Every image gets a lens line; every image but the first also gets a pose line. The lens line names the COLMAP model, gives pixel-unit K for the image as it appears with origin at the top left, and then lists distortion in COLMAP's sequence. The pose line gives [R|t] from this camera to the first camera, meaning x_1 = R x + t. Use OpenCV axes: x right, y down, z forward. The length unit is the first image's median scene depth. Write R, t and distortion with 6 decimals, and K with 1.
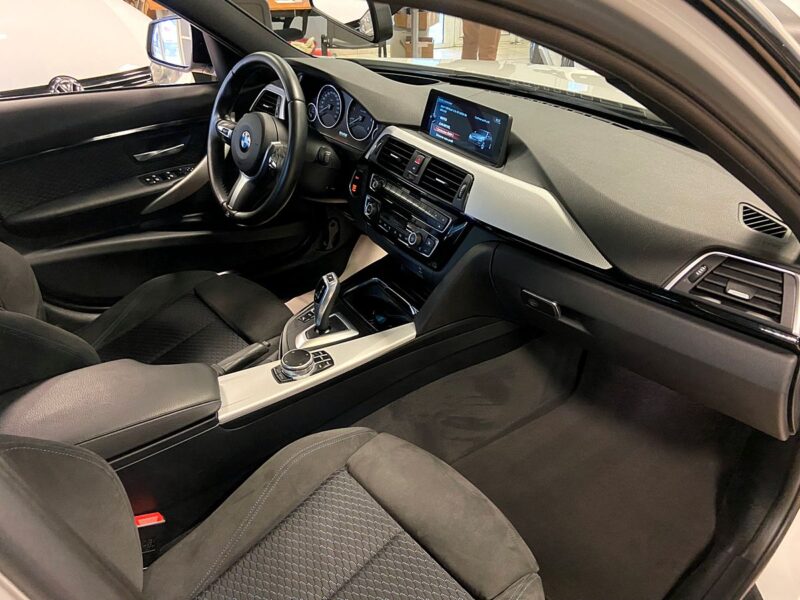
lens RADIAL K [[605.2, 0, 414.8], [0, 605.2, 293.7], [0, 0, 1]] dist [0.107539, -0.116538]
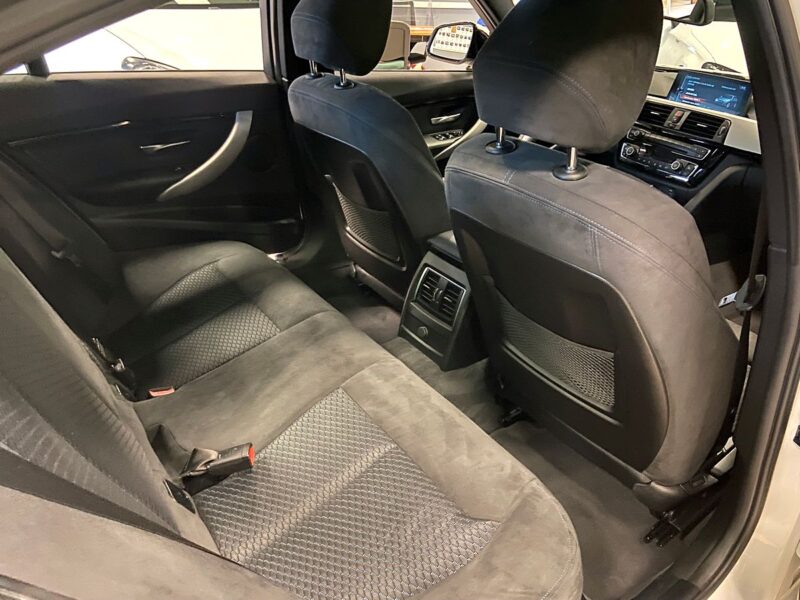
lens RADIAL K [[605.2, 0, 403.7], [0, 605.2, 298.1], [0, 0, 1]] dist [0.107539, -0.116538]
pose [[0.995635, 0.065935, -0.066056, -0.481557], [-0.069057, 0.996545, -0.046148, 0.307119], [0.062785, 0.050508, 0.996748, -0.456735]]
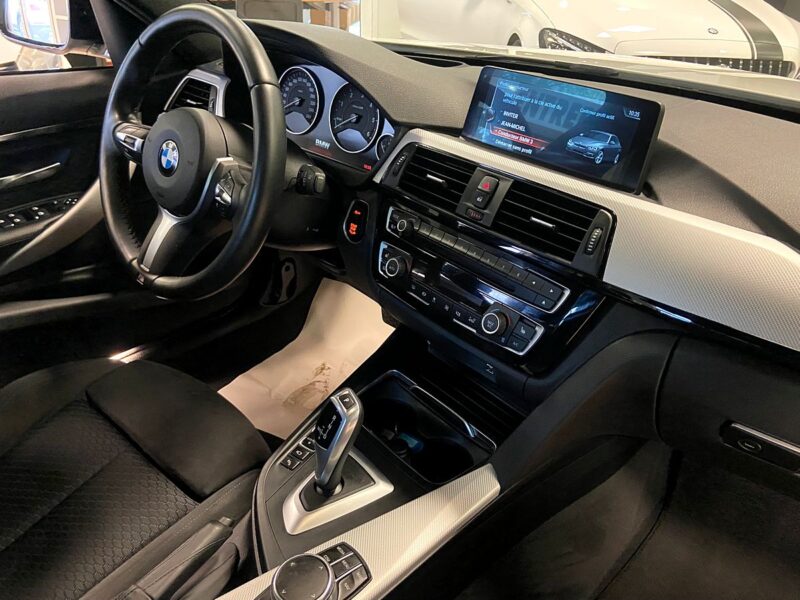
lens RADIAL K [[605.2, 0, 407.2], [0, 605.2, 296.4], [0, 0, 1]] dist [0.107539, -0.116538]
pose [[0.990094, -0.047239, 0.132221, -0.139009], [0.048660, 0.998787, -0.007532, -0.103672], [-0.131704, 0.013891, 0.991192, 0.400504]]
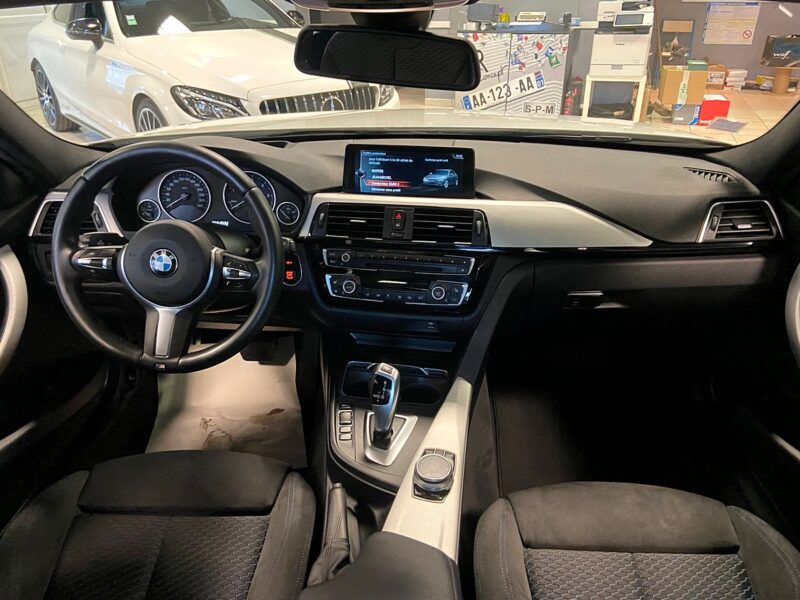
lens RADIAL K [[605.2, 0, 403.4], [0, 605.2, 296.0], [0, 0, 1]] dist [0.107539, -0.116538]
pose [[0.689137, -0.346258, 0.636549, -0.572160], [0.389220, 0.917845, 0.077897, -0.161954], [-0.611226, 0.194076, 0.767292, 0.282813]]
